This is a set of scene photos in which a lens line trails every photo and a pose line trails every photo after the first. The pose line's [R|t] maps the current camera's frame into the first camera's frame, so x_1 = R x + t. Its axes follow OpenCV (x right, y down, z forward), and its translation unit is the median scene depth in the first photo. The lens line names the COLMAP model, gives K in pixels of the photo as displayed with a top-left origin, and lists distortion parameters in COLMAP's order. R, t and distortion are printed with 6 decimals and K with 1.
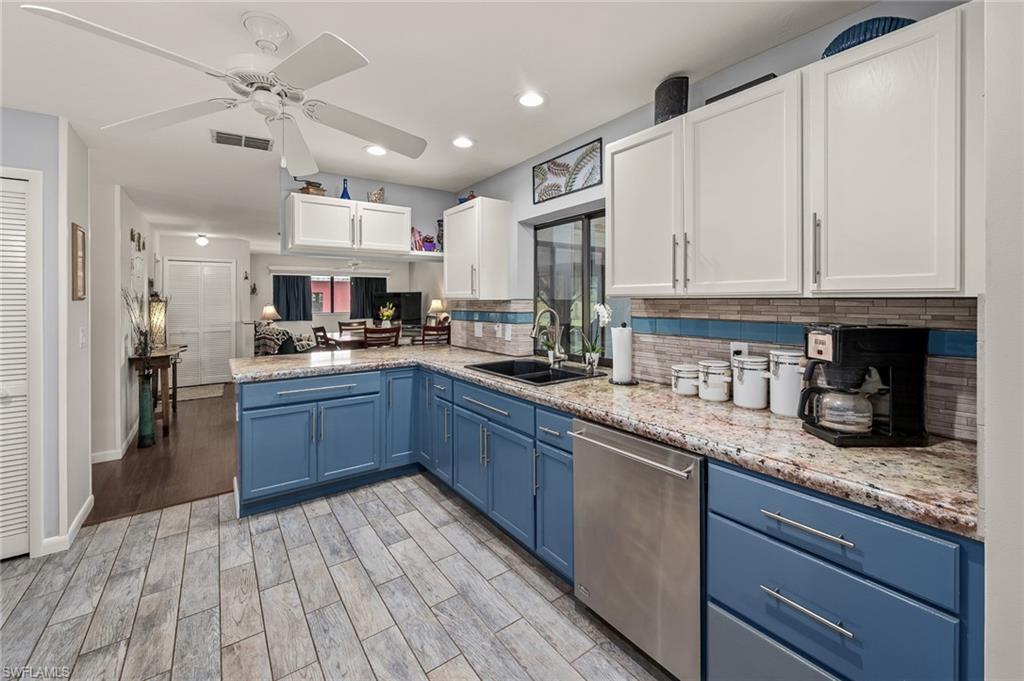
lens RADIAL K [[415.3, 0, 518.4], [0, 415.3, 301.8], [0, 0, 1]] dist [-0.002309, 0.000288]
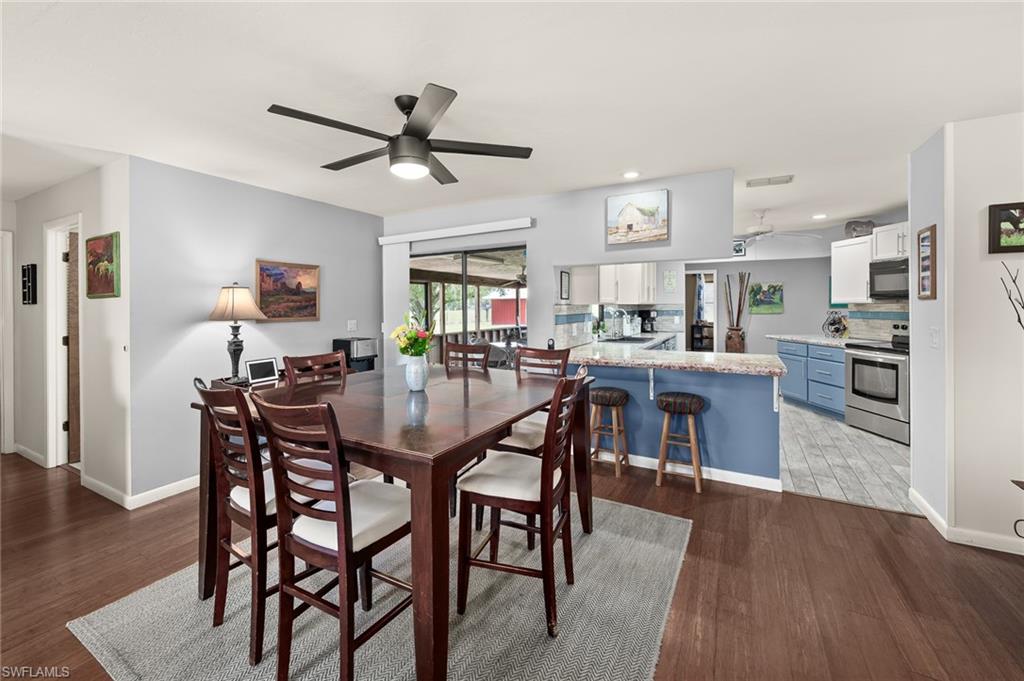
lens RADIAL K [[415.3, 0, 510.7], [0, 415.3, 307.3], [0, 0, 1]] dist [-0.002309, 0.000288]
pose [[-0.417428, 0.005867, 0.908691, -1.314799], [0.013718, 0.999906, -0.000154, 0.001076], [-0.908607, 0.012402, -0.417469, 1.990267]]
